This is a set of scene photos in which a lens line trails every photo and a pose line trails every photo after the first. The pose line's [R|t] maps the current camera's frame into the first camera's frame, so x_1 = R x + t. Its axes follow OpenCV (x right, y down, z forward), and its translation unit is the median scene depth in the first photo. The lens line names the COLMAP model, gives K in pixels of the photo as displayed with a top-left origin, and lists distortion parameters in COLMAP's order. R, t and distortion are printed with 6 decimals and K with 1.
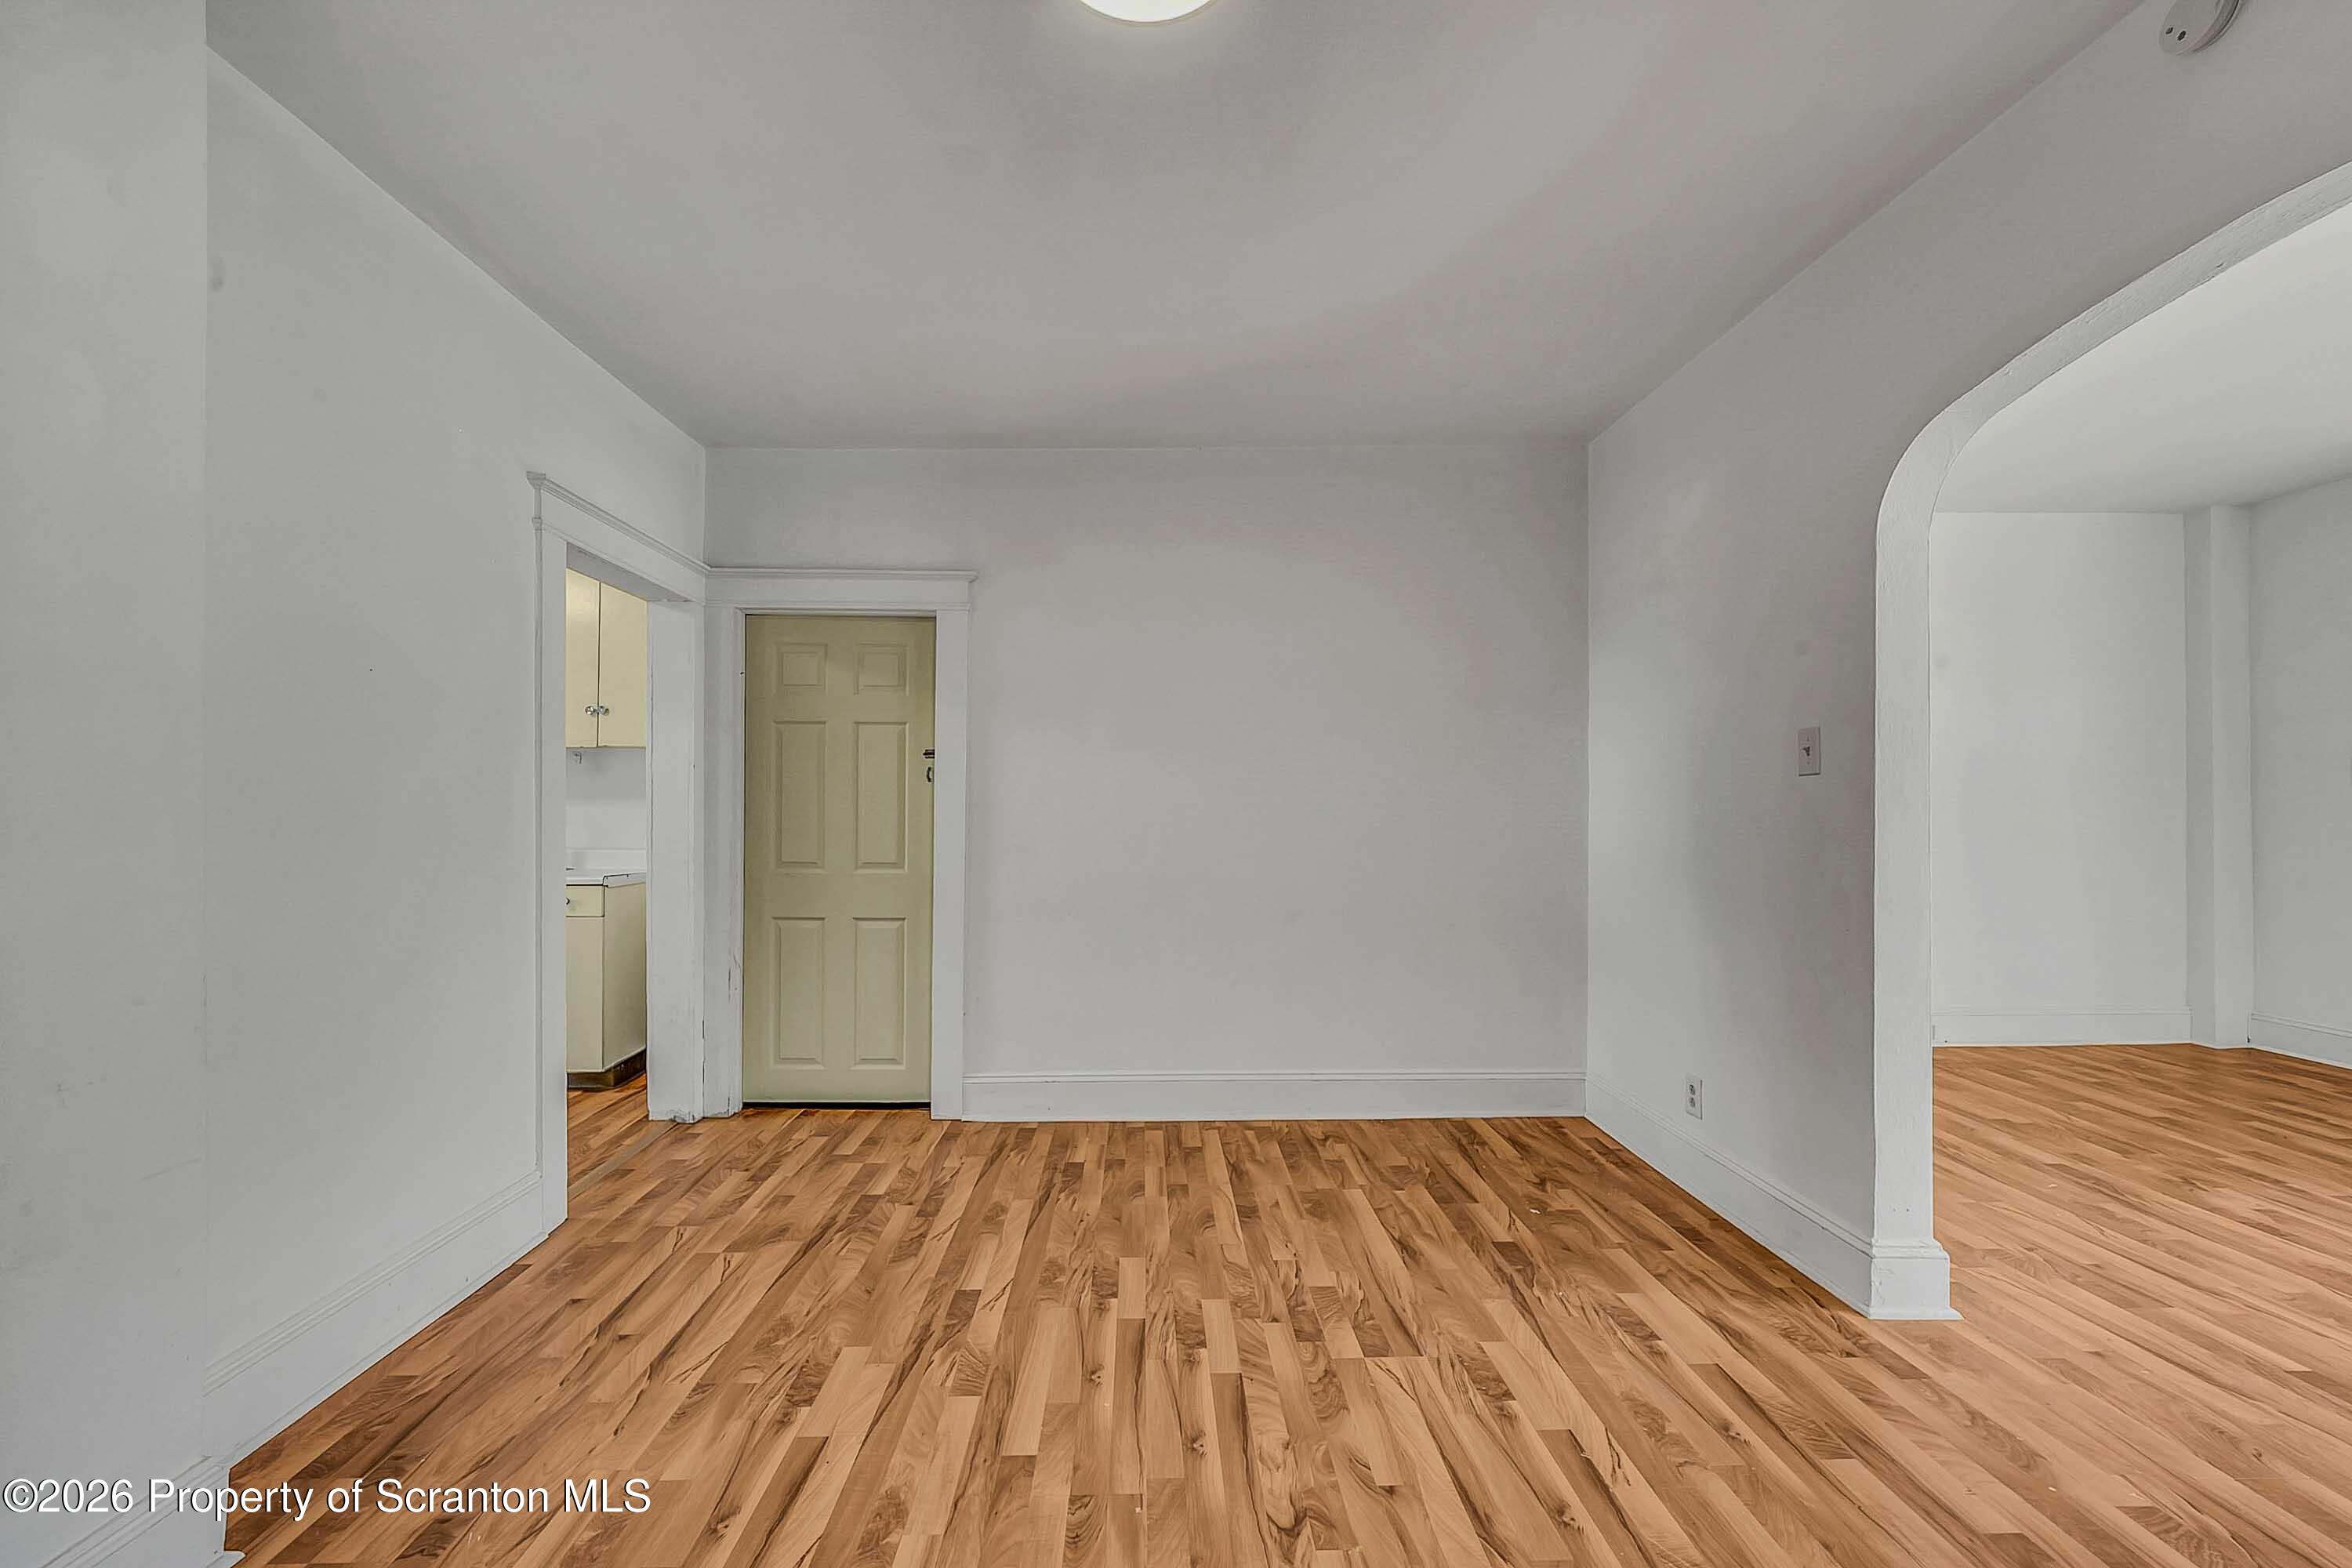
lens RADIAL K [[948.7, 0, 1170.4], [0, 948.7, 788.5], [0, 0, 1]] dist [-0.001555, 0.000434]
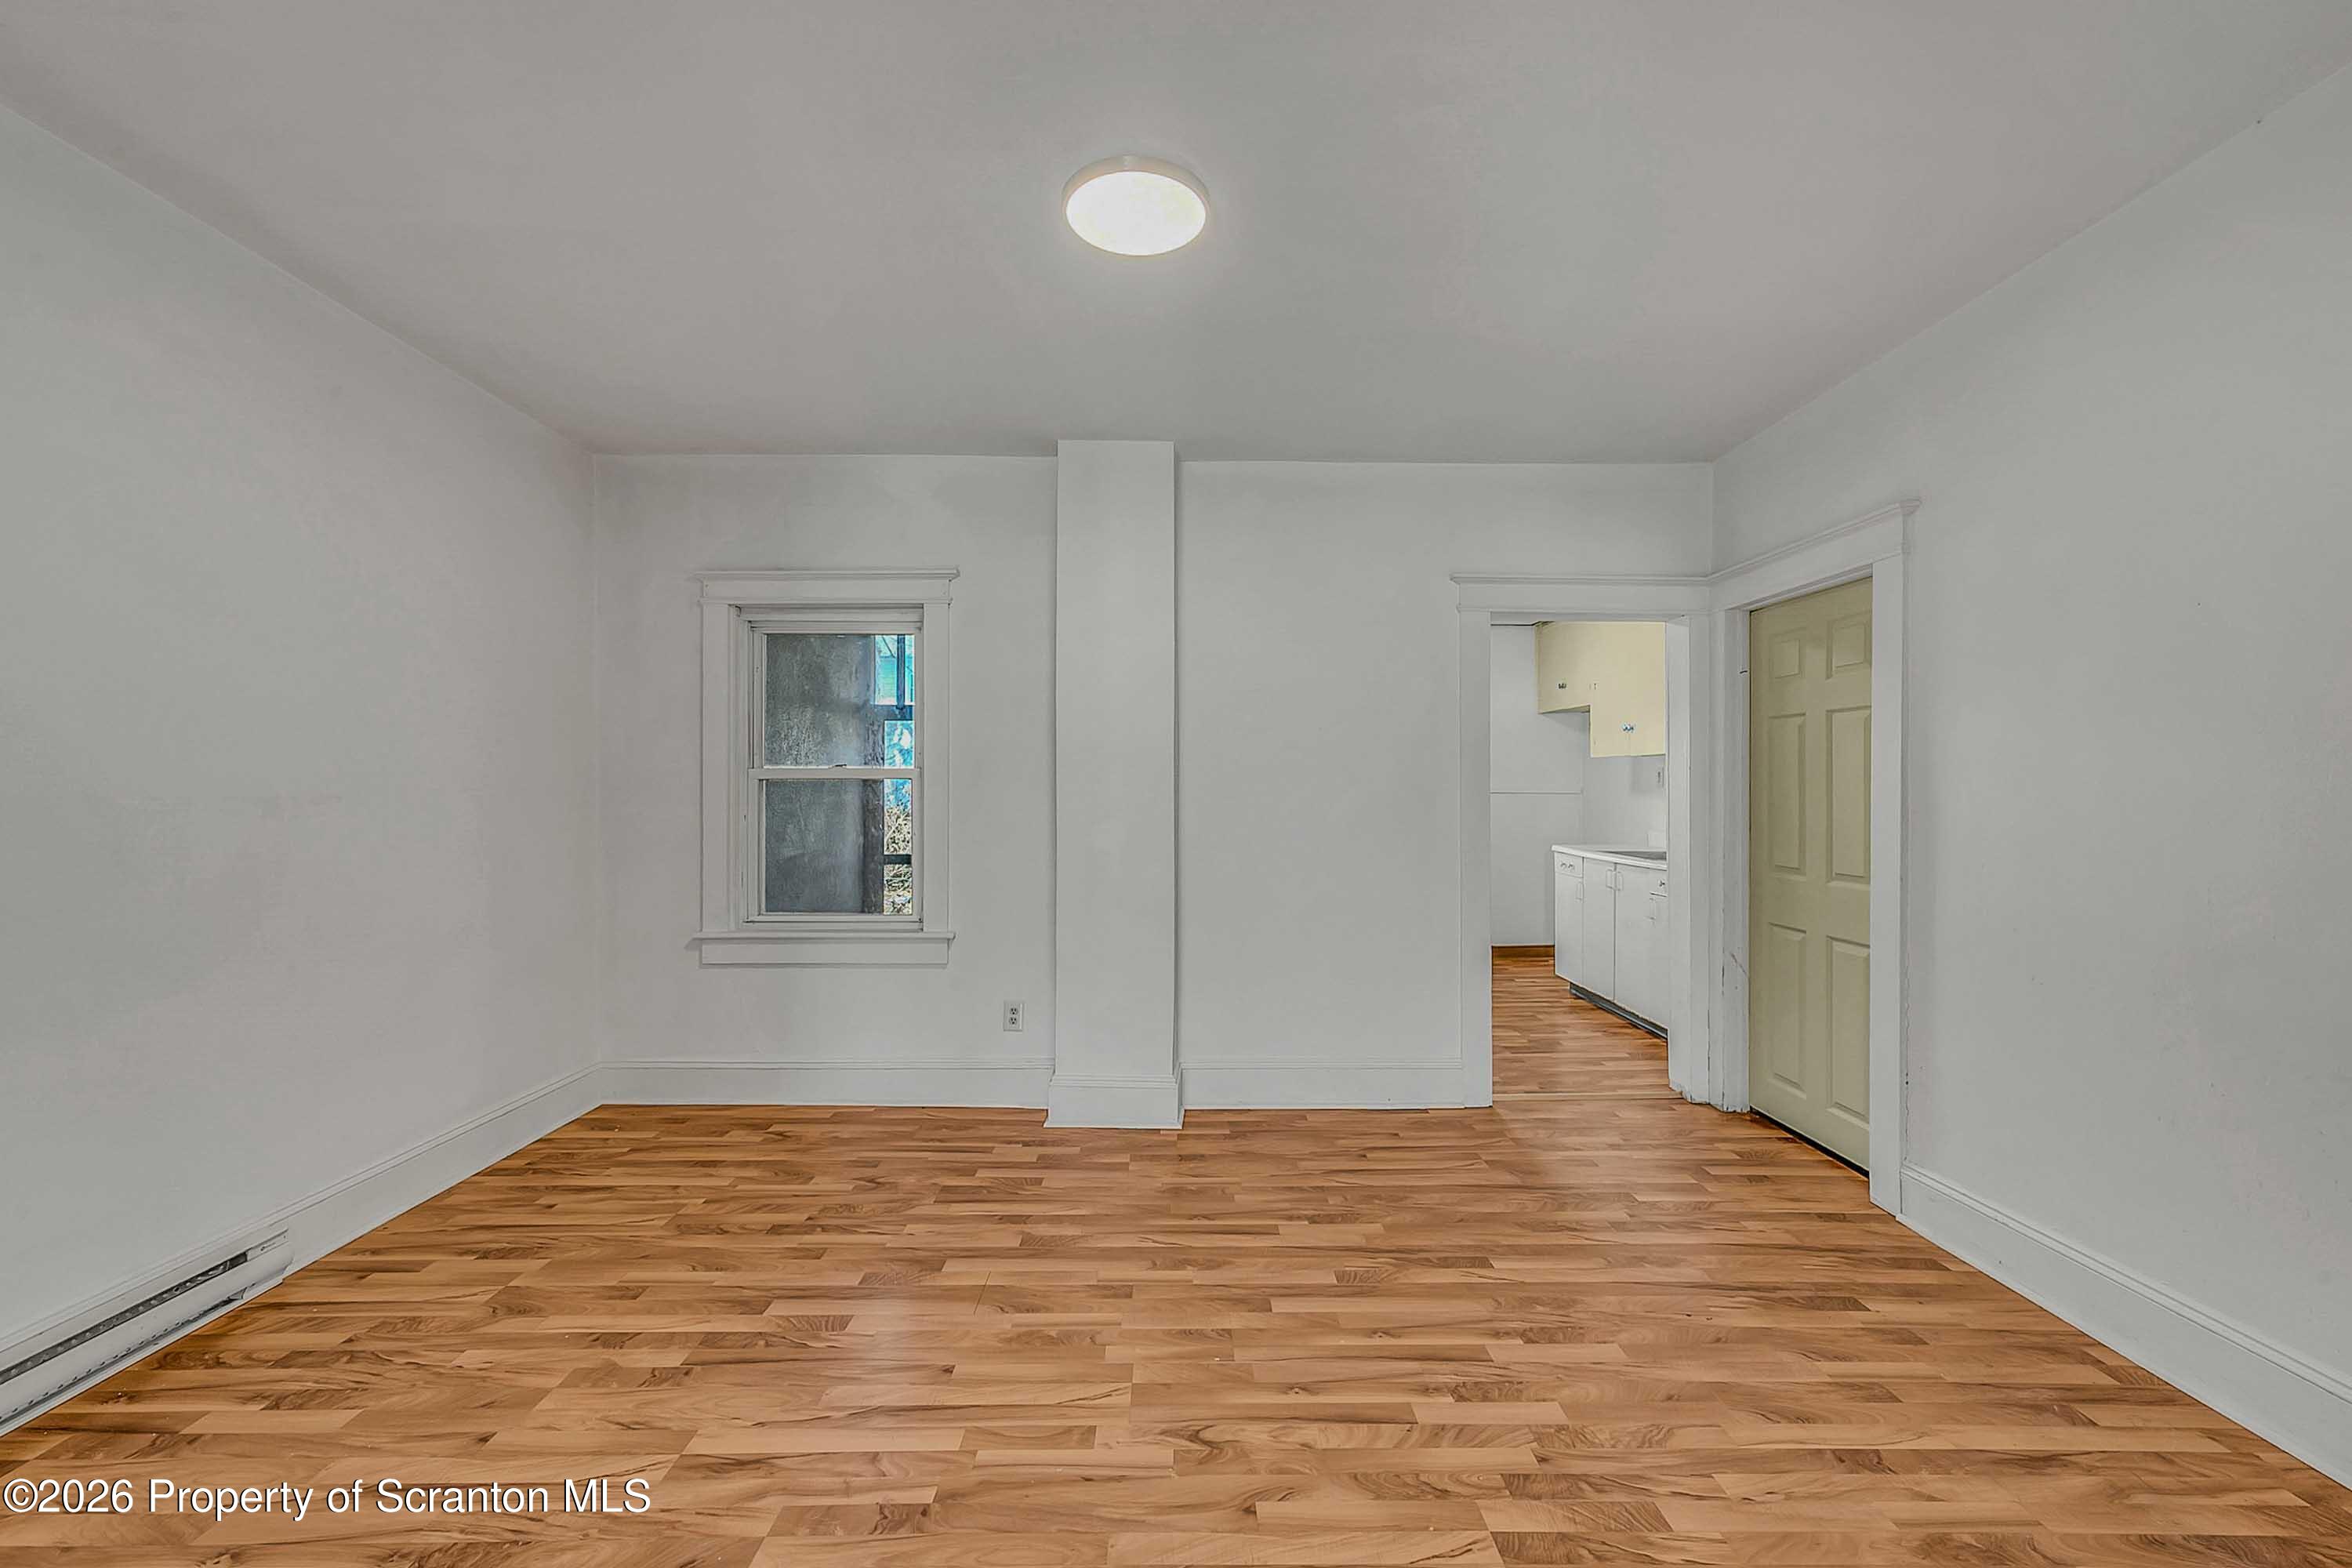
lens RADIAL K [[948.7, 0, 1178.9], [0, 948.7, 776.1], [0, 0, 1]] dist [-0.001555, 0.000434]
pose [[-0.013990, -0.016546, -0.999765, 0.711695], [0.013903, 0.999763, -0.016740, -0.005228], [0.999805, -0.014134, -0.013757, 0.548901]]
